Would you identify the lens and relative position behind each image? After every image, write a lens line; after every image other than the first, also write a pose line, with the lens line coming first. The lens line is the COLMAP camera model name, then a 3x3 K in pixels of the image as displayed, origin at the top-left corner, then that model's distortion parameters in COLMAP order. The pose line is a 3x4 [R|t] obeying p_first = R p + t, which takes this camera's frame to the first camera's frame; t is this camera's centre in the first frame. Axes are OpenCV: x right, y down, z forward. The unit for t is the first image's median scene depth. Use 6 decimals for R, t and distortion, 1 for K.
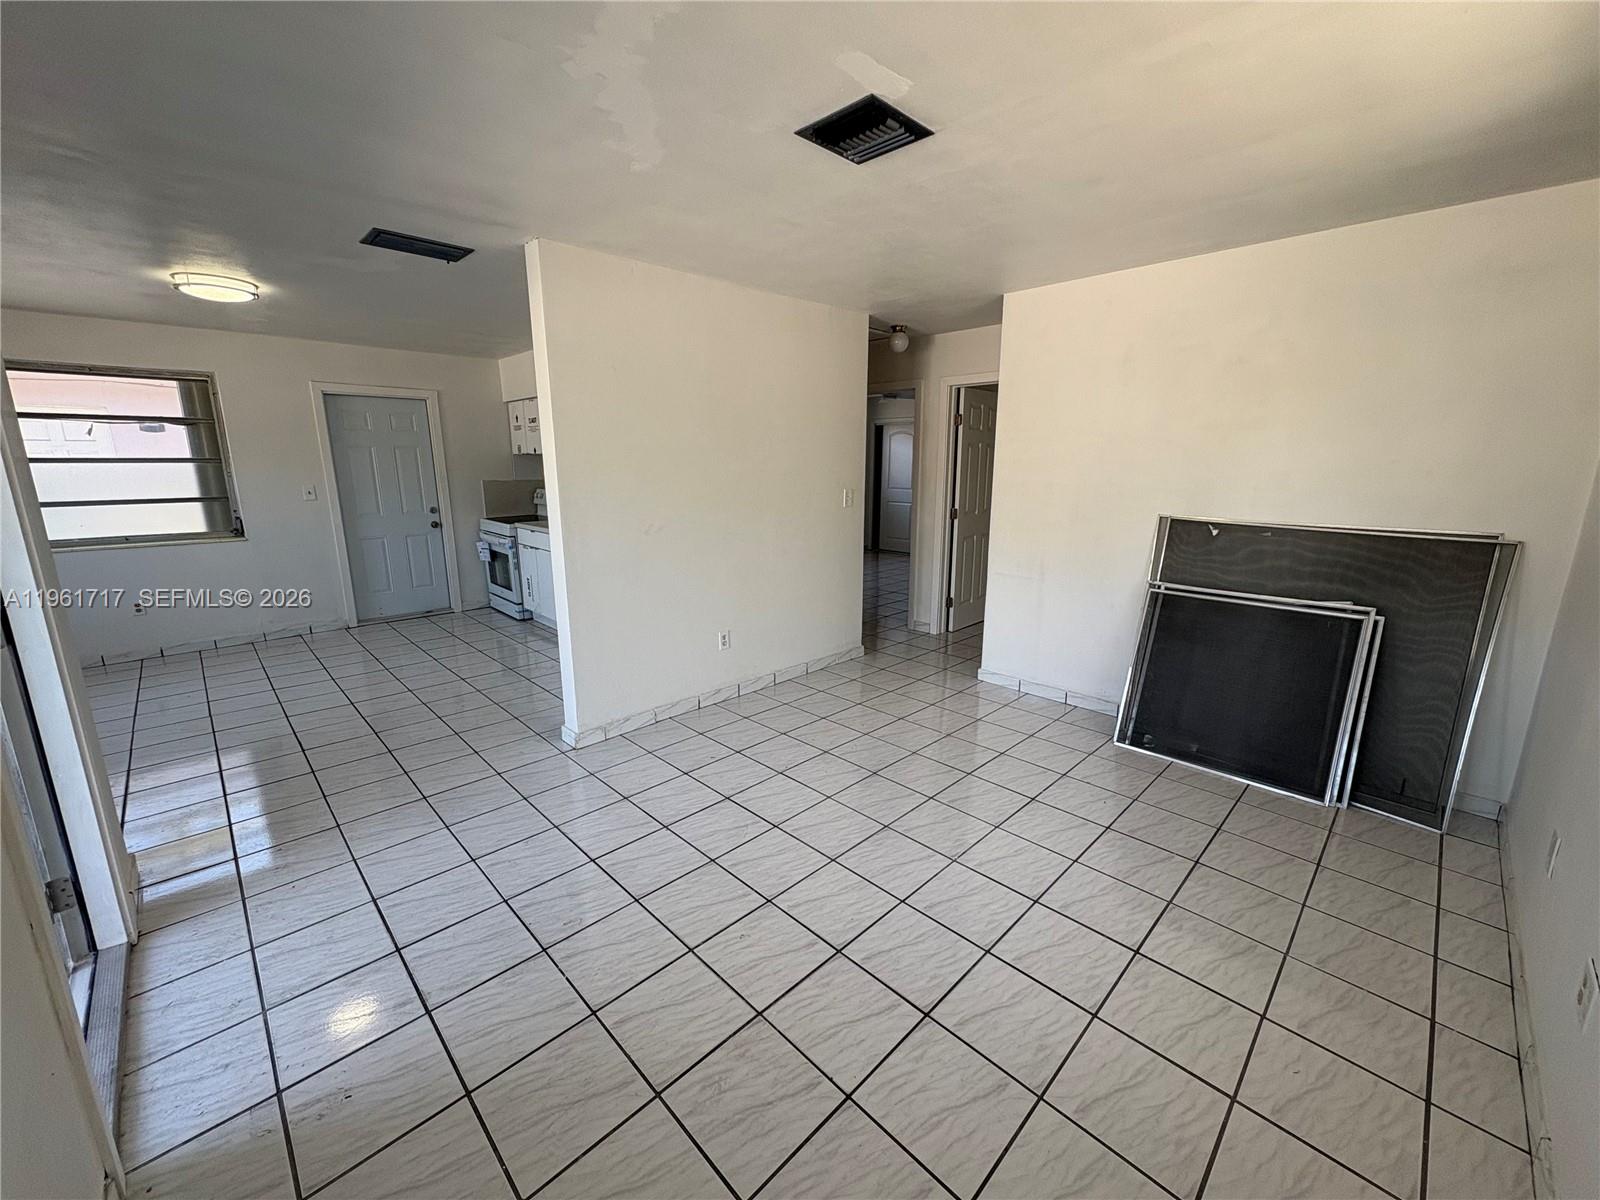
lens RADIAL K [[640.2, 0, 786.1], [0, 640.2, 604.3], [0, 0, 1]] dist [0.028301, 0.001071]
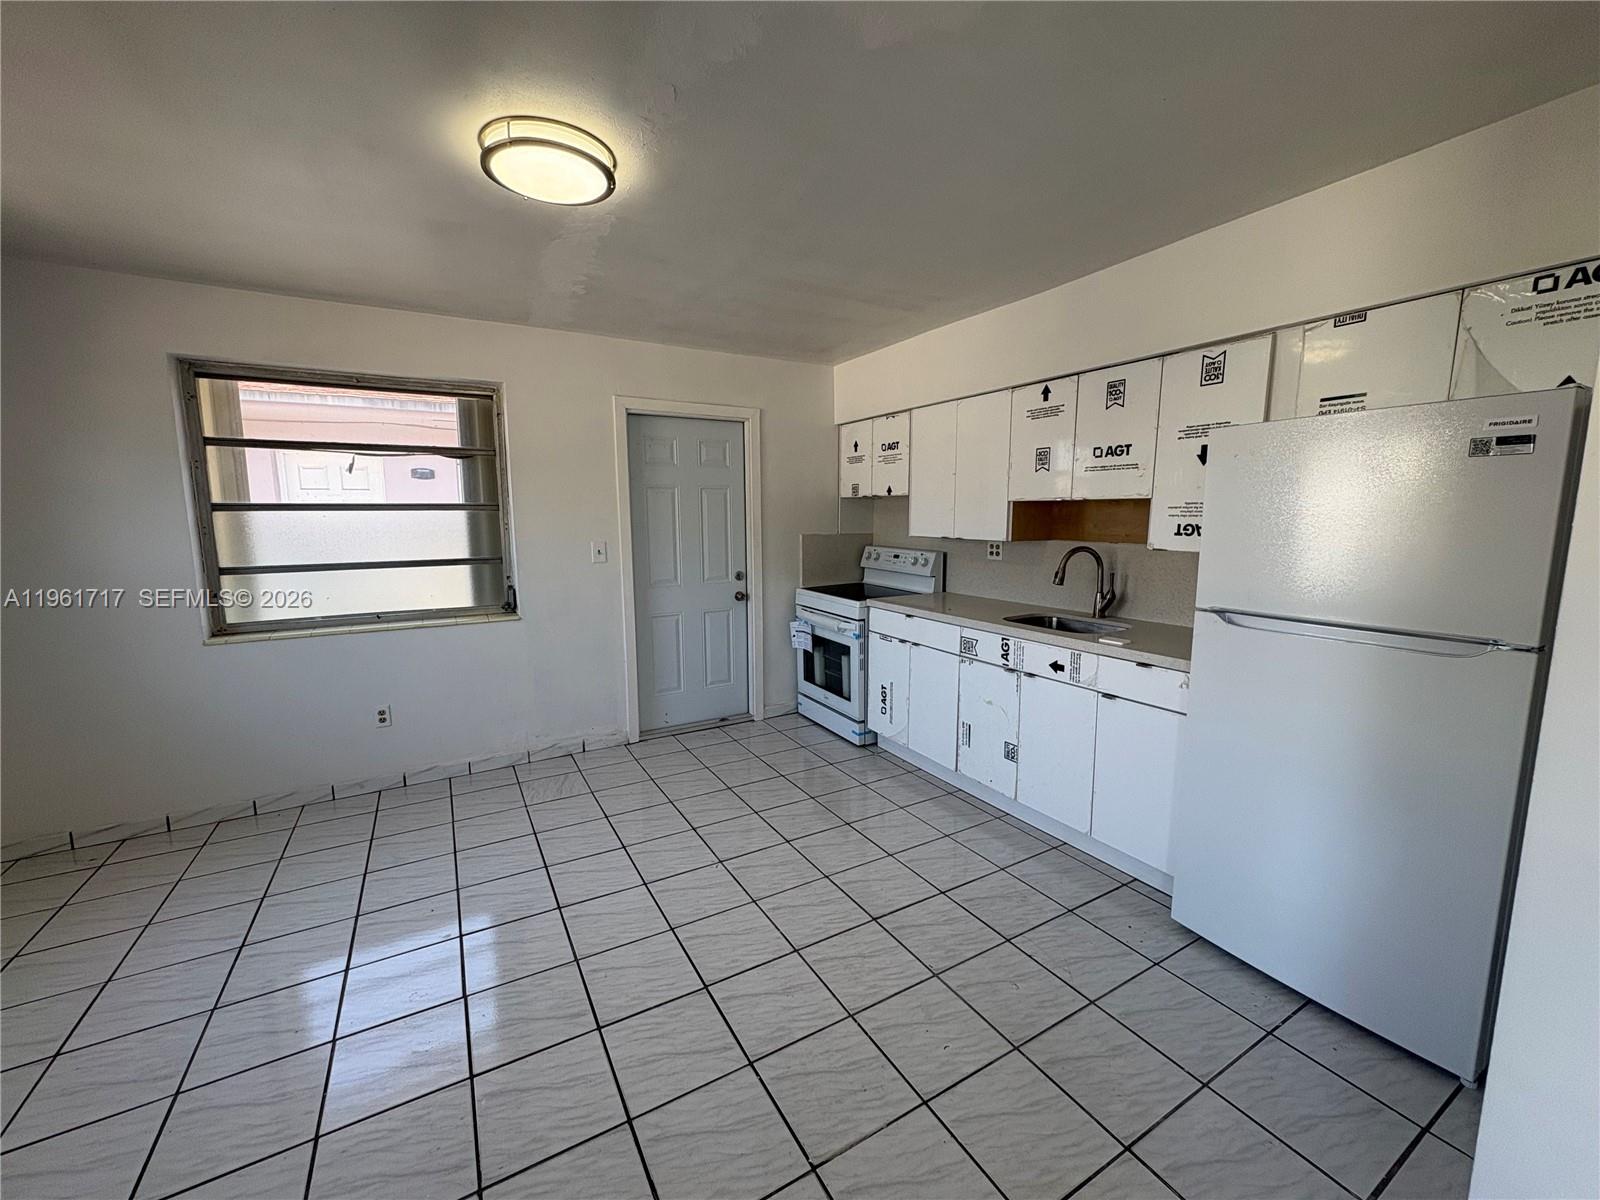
lens RADIAL K [[640.2, 0, 812.2], [0, 640.2, 611.7], [0, 0, 1]] dist [0.028301, 0.001071]
pose [[0.975944, 0.039187, -0.214471, -0.328834], [-0.051312, 0.997366, -0.051262, -0.077143], [0.211897, 0.061034, 0.975384, 0.347780]]
